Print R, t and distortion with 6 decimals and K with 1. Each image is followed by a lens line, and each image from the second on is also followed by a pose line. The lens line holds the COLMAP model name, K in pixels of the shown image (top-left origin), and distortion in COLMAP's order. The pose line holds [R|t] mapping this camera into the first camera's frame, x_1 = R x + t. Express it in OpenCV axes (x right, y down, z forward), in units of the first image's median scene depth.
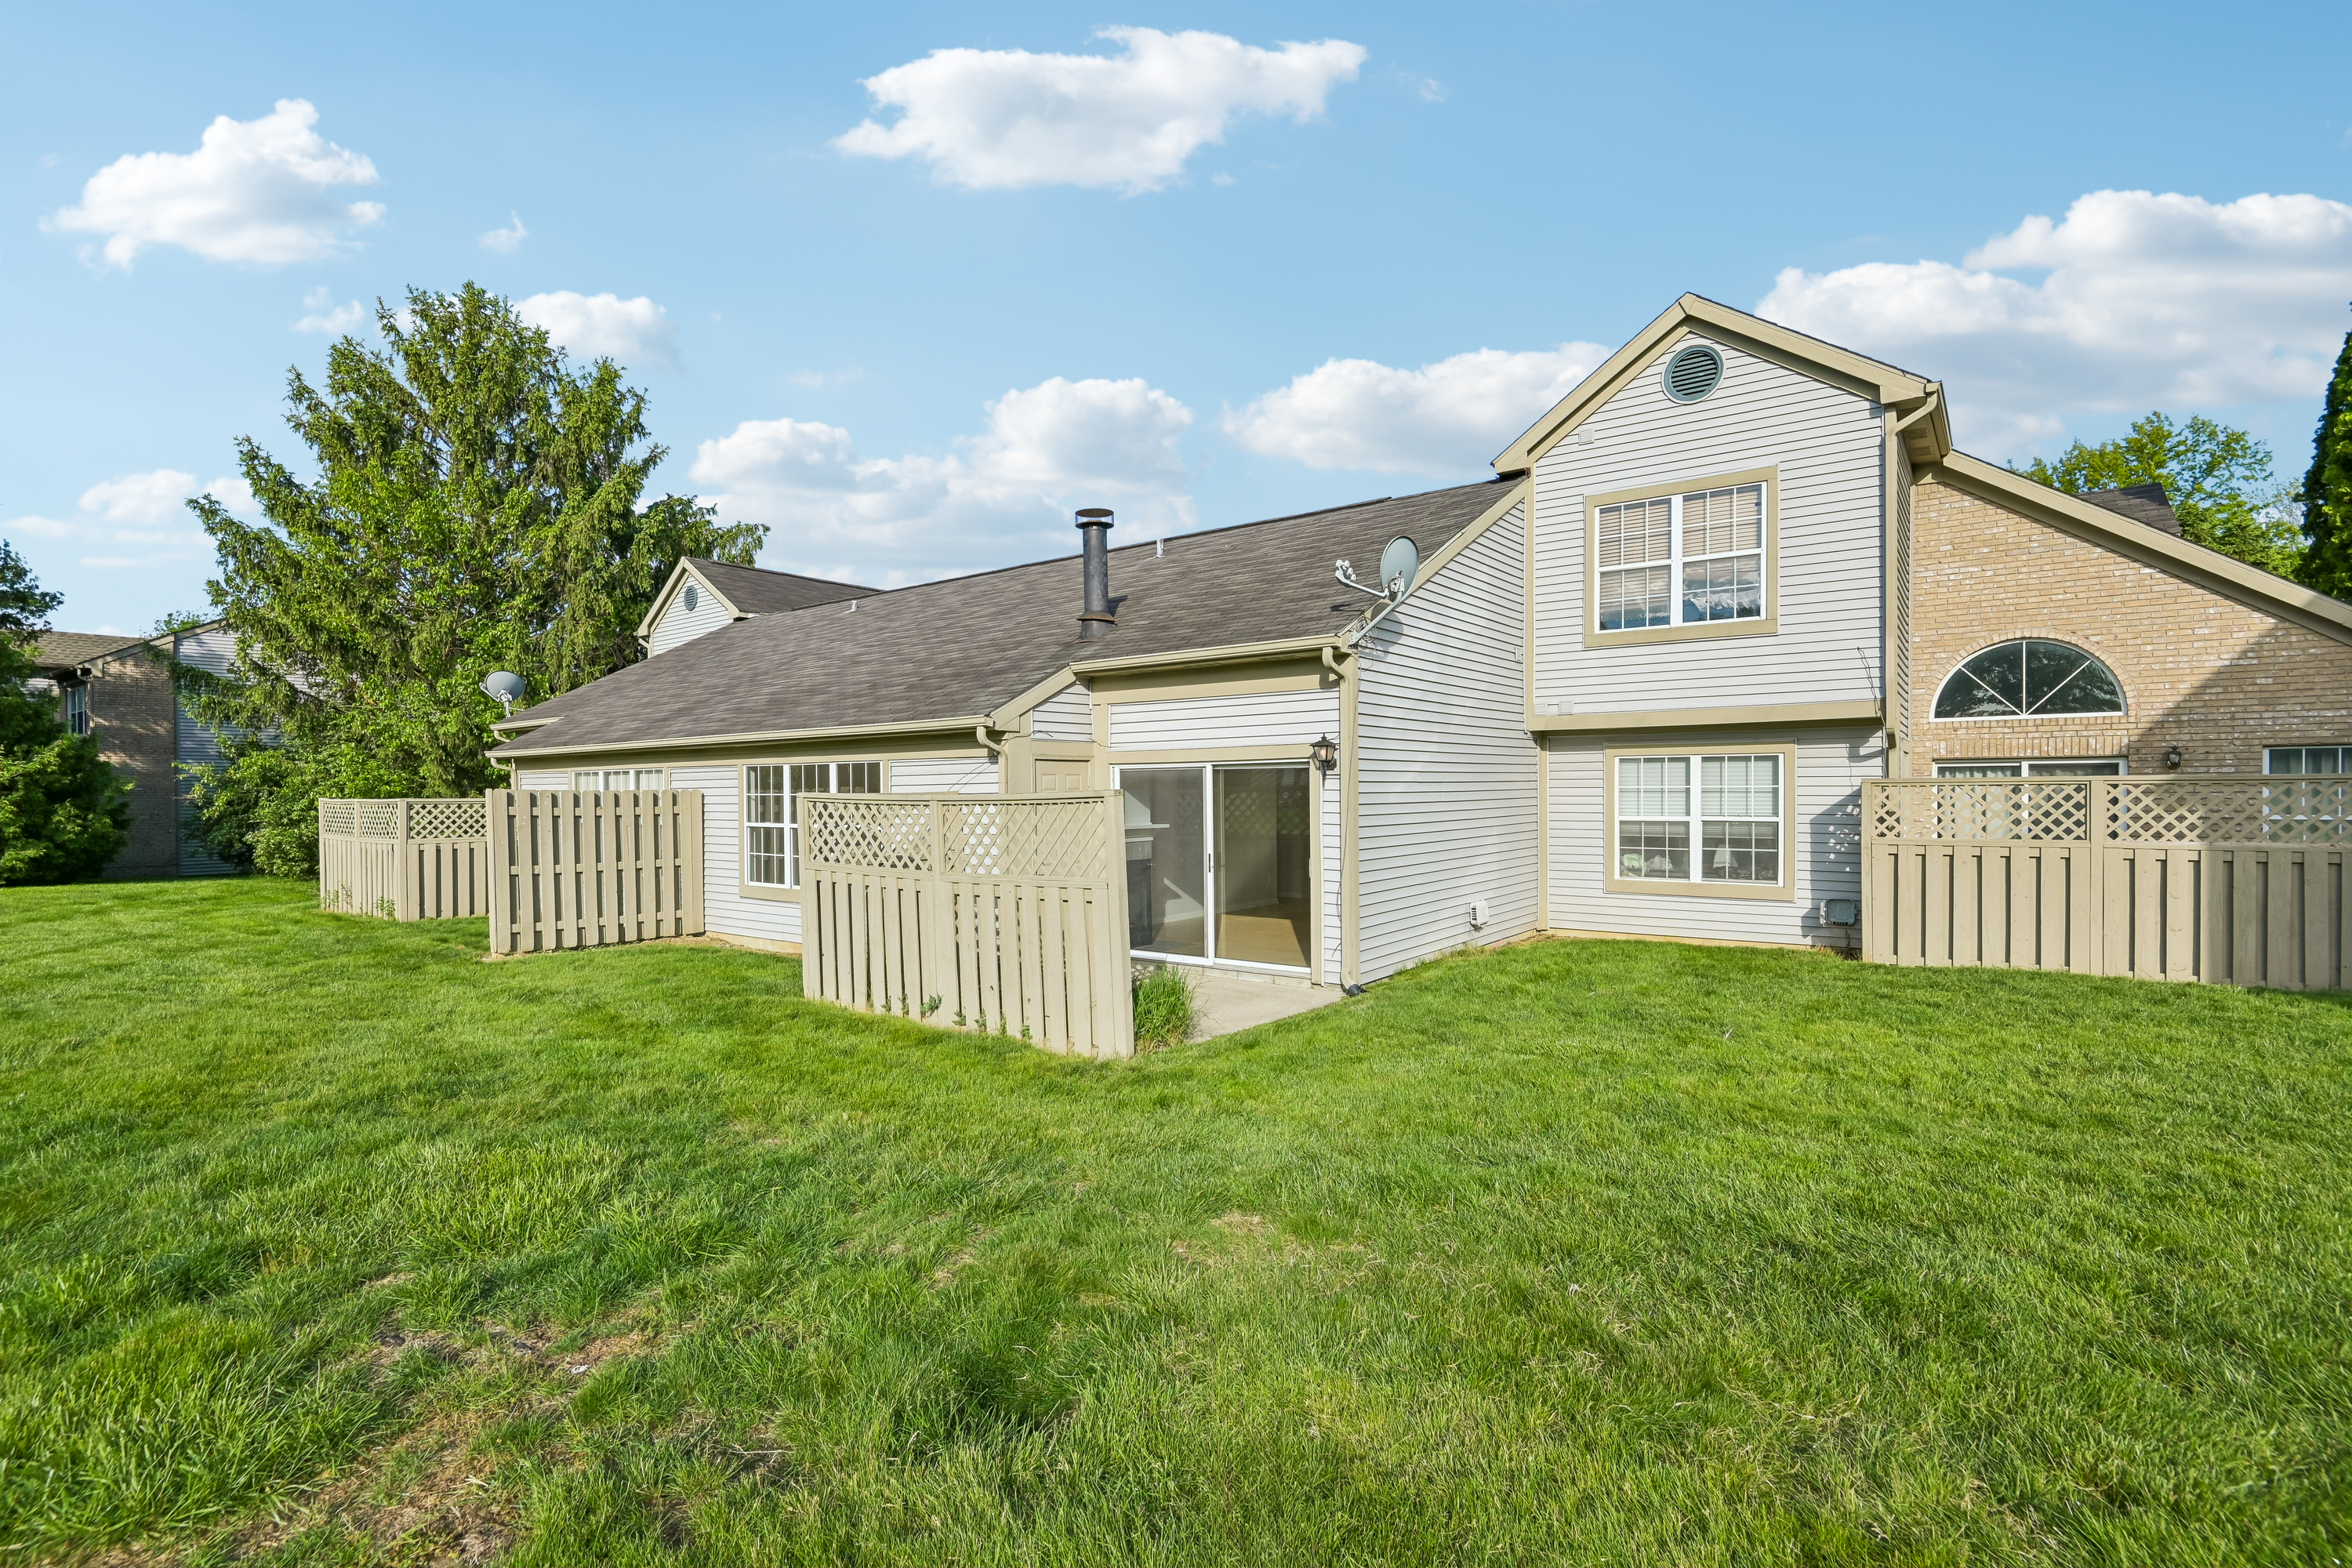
lens RADIAL K [[1087.1, 0, 1190.2], [0, 1087.1, 803.7], [0, 0, 1]] dist [0.004816, -0.004071]
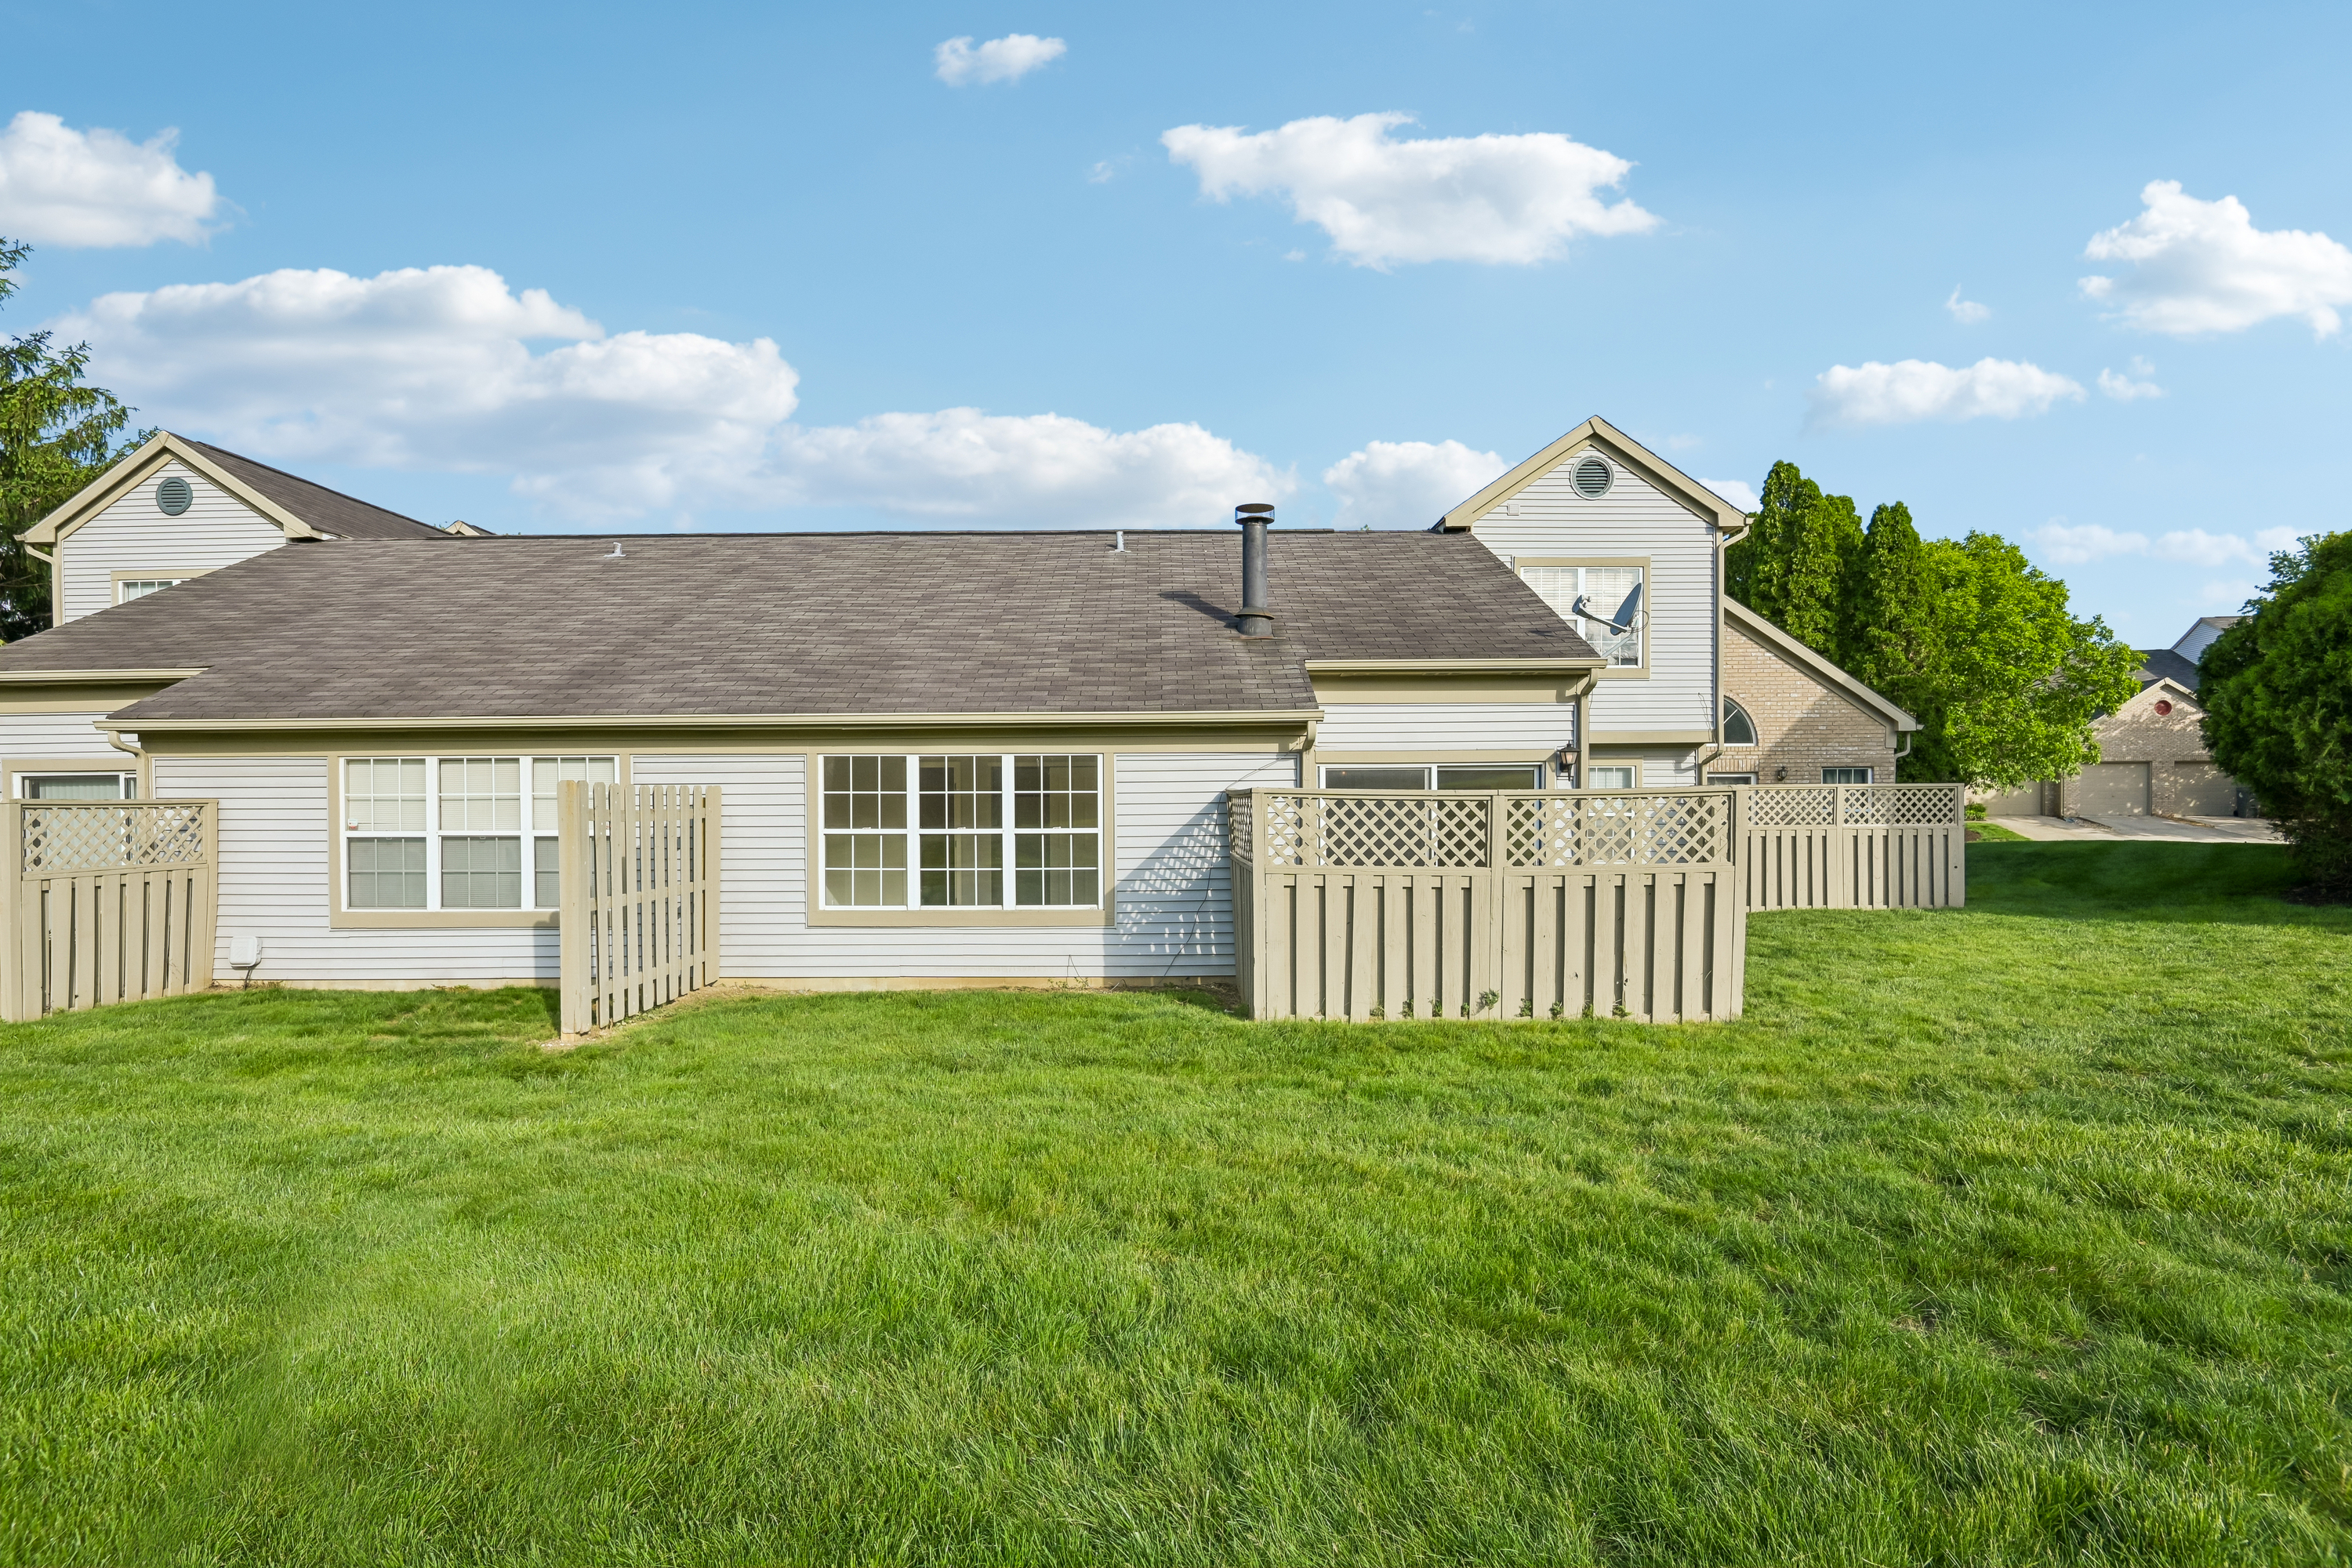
lens RADIAL K [[1087.1, 0, 1194.7], [0, 1087.1, 787.1], [0, 0, 1]] dist [0.004816, -0.004071]
pose [[0.801538, 0.007916, 0.597891, -0.745418], [0.007262, 0.999710, -0.022970, 0.007494], [-0.597899, 0.022753, 0.801248, 0.251606]]
